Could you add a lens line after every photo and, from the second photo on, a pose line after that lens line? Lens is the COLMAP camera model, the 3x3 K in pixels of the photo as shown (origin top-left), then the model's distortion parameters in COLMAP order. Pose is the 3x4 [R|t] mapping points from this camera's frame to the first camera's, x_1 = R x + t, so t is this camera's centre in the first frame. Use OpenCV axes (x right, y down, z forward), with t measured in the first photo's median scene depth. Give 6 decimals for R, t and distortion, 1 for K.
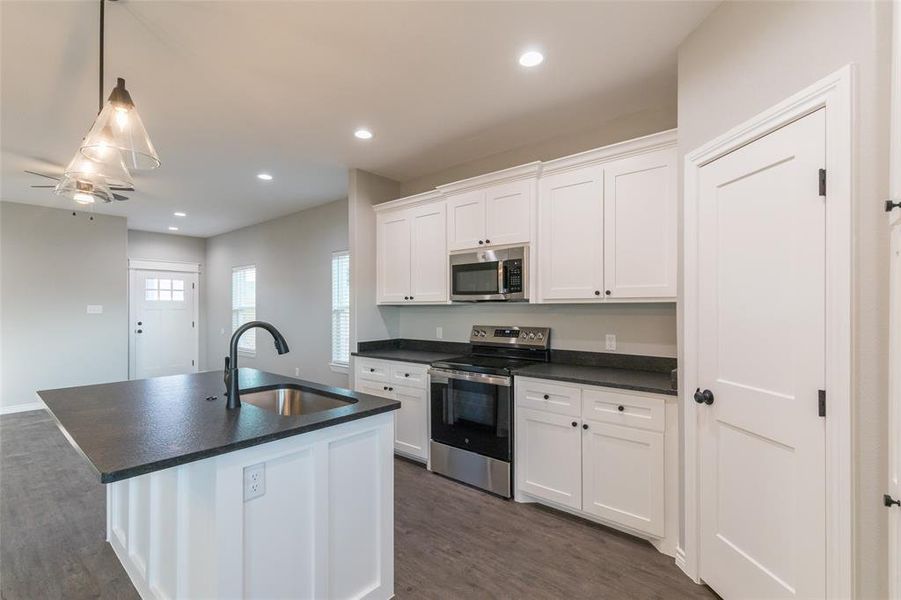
lens RADIAL K [[412.1, 0, 424.4], [0, 412.1, 305.6], [0, 0, 1]] dist [0.002775, -0.000549]
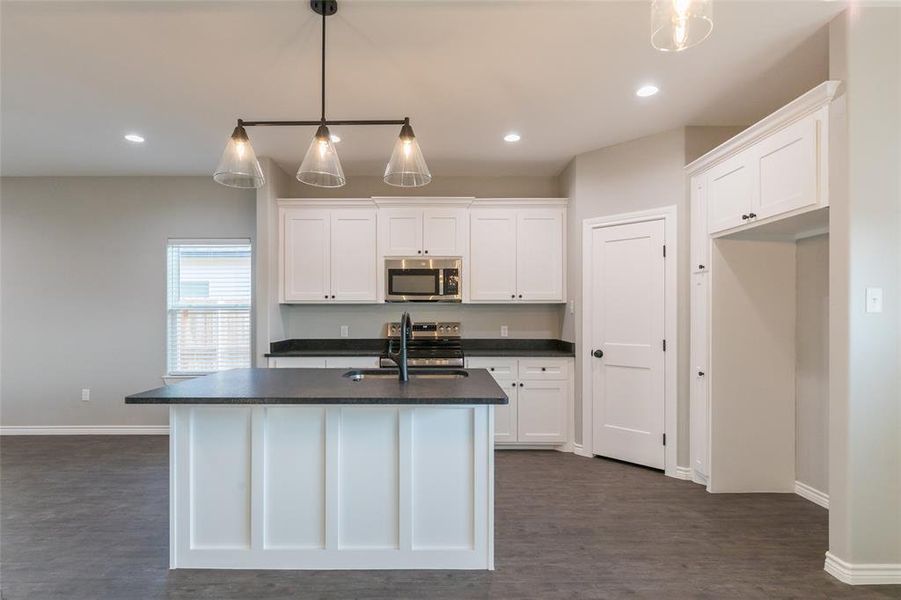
lens RADIAL K [[461.5, 0, 446.5], [0, 461.5, 311.5], [0, 0, 1]] dist [0.003657, -0.002147]
pose [[0.757568, 0.005799, 0.652730, -0.740177], [-0.005332, 0.999982, -0.002695, 0.025583], [-0.652734, -0.001439, 0.757586, -0.078424]]
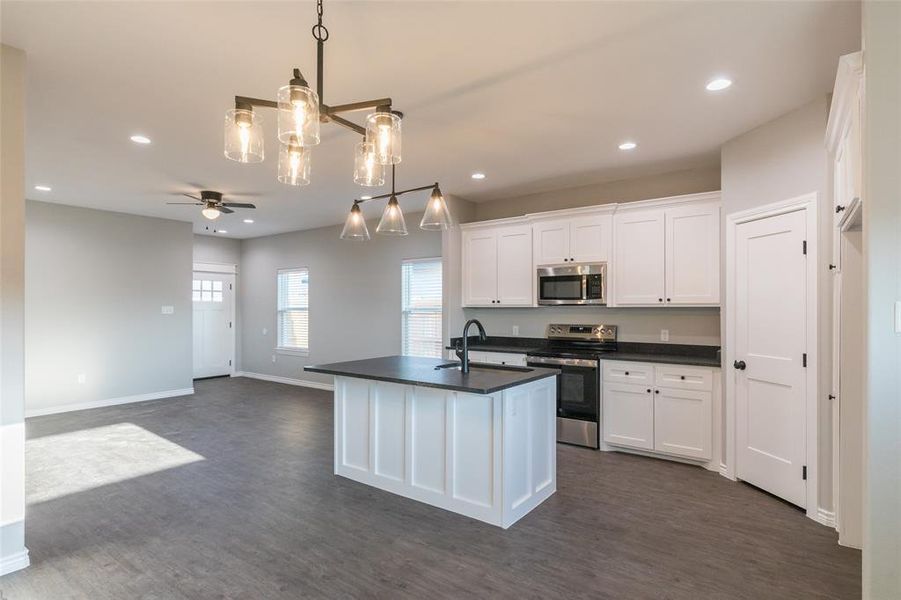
lens RADIAL K [[461.5, 0, 434.5], [0, 461.5, 304.5], [0, 0, 1]] dist [0.003657, -0.002147]
pose [[0.997441, 0.002723, 0.071436, -0.416134], [-0.002537, 0.999993, -0.002693, -0.007884], [-0.071443, 0.002505, 0.997442, -0.467941]]
